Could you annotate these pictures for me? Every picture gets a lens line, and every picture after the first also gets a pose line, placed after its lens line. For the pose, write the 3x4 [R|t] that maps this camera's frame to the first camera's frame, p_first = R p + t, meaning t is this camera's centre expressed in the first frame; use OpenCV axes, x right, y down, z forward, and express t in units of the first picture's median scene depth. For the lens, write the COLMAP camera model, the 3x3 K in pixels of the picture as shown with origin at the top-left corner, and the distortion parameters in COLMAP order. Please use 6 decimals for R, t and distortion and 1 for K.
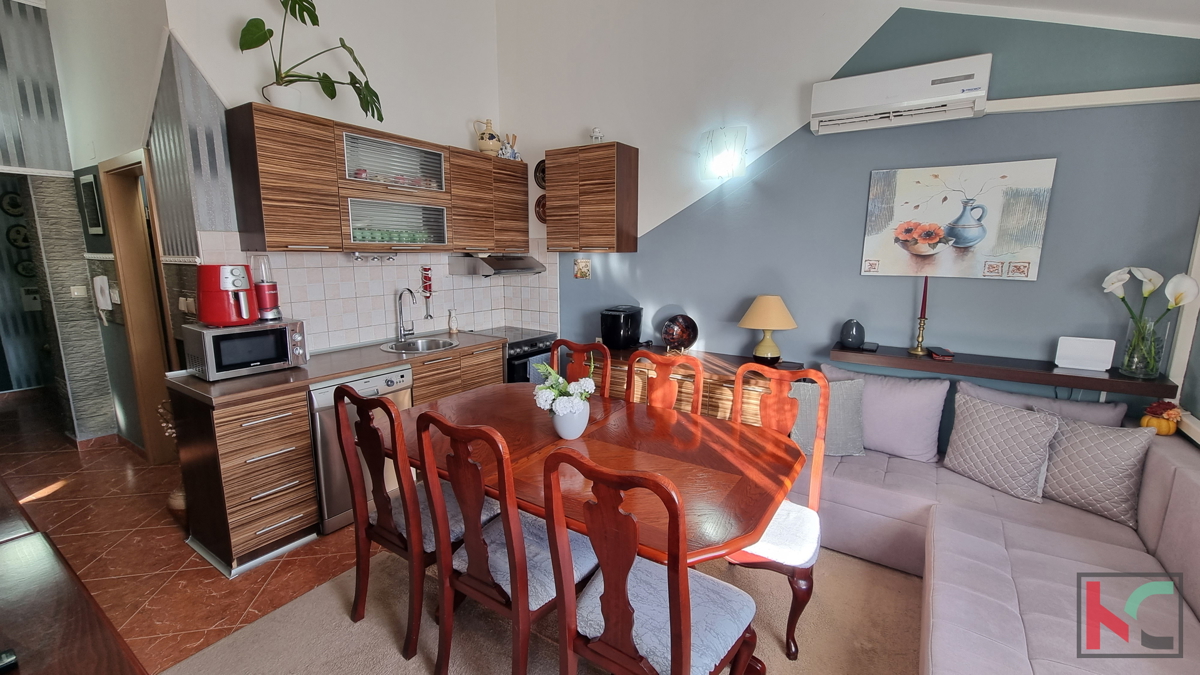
lens RADIAL K [[494.8, 0, 600.8], [0, 494.8, 338.3], [0, 0, 1]] dist [0.000946, -0.001284]
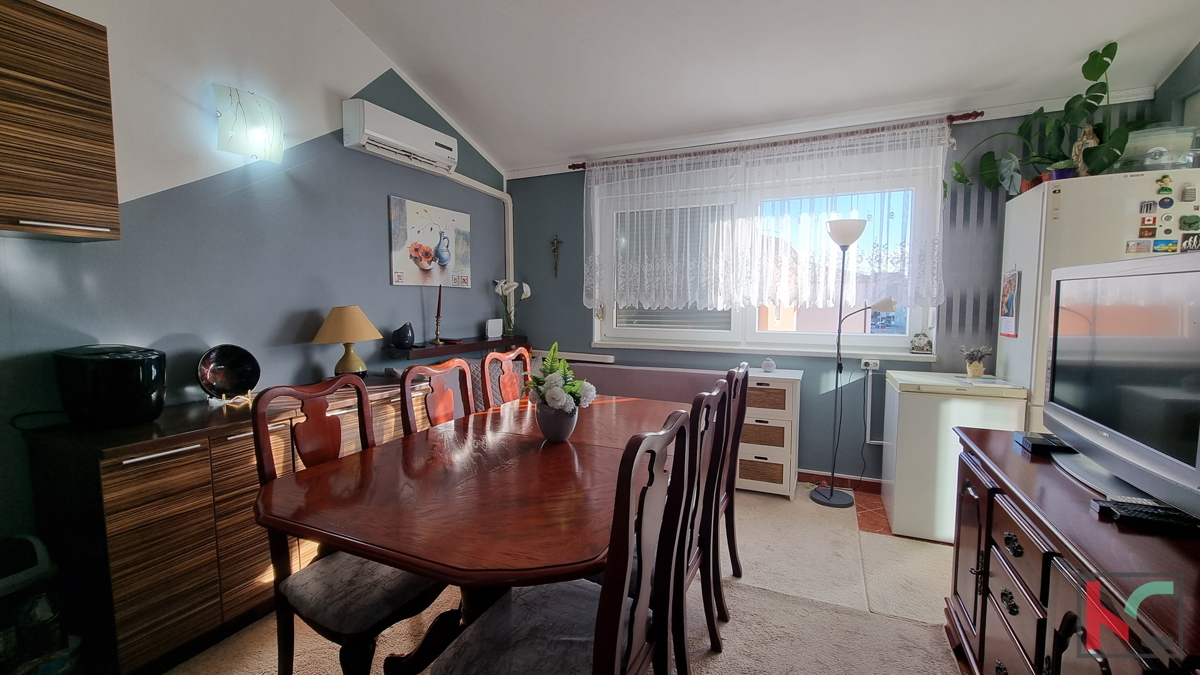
lens RADIAL K [[494.8, 0, 606.1], [0, 494.8, 335.9], [0, 0, 1]] dist [0.000946, -0.001284]
pose [[-0.157291, -0.075102, 0.984692, -0.705777], [0.178147, 0.978588, 0.103093, -0.045782], [-0.971351, 0.191636, -0.140544, 0.739776]]
